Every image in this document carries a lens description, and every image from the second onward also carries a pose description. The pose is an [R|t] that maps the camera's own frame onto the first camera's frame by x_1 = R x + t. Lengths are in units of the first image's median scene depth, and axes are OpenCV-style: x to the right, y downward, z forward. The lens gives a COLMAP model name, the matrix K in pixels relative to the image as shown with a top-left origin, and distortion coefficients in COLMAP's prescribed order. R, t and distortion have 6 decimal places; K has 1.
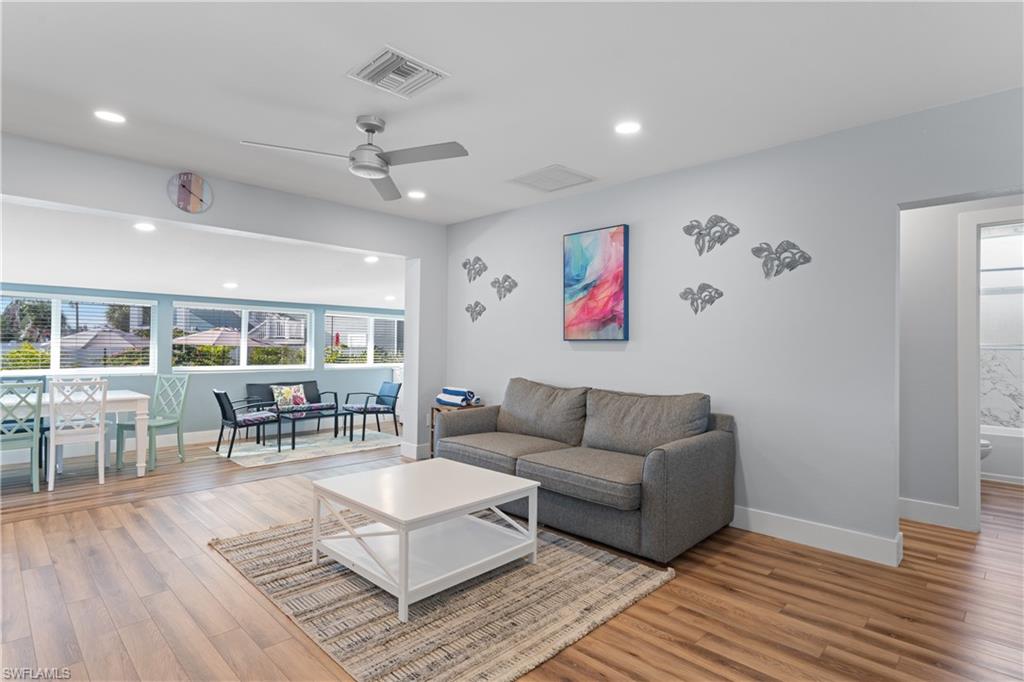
lens RADIAL K [[520.0, 0, 510.2], [0, 520.0, 341.3], [0, 0, 1]] dist [-0.001211, 0.000213]
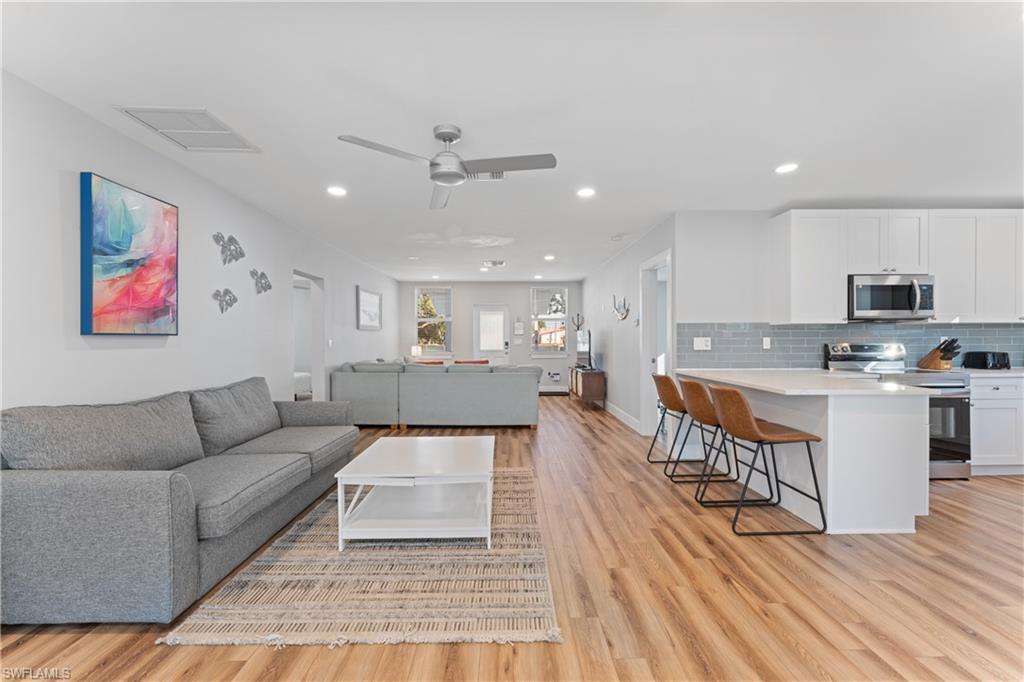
lens RADIAL K [[409.9, 0, 511.6], [0, 409.9, 341.6], [0, 0, 1]] dist [-0.001000, -0.000179]
pose [[-0.712119, -0.009376, 0.701996, -0.640378], [-0.006335, 0.999956, 0.006929, 0.000656], [-0.702030, 0.000488, -0.712147, 1.009728]]
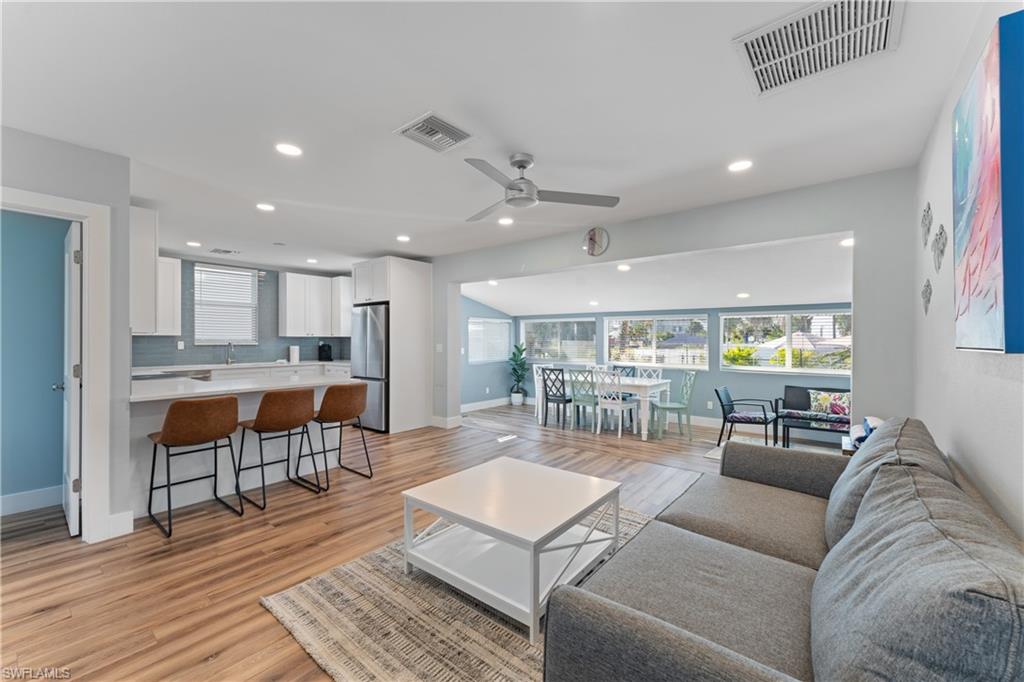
lens RADIAL K [[409.9, 0, 512.1], [0, 409.9, 340.1], [0, 0, 1]] dist [-0.001000, -0.000179]
pose [[0.099168, -0.009144, -0.995029, 0.422367], [0.006200, 0.999944, -0.008572, -0.009385], [0.995051, -0.005319, 0.099219, 0.595612]]
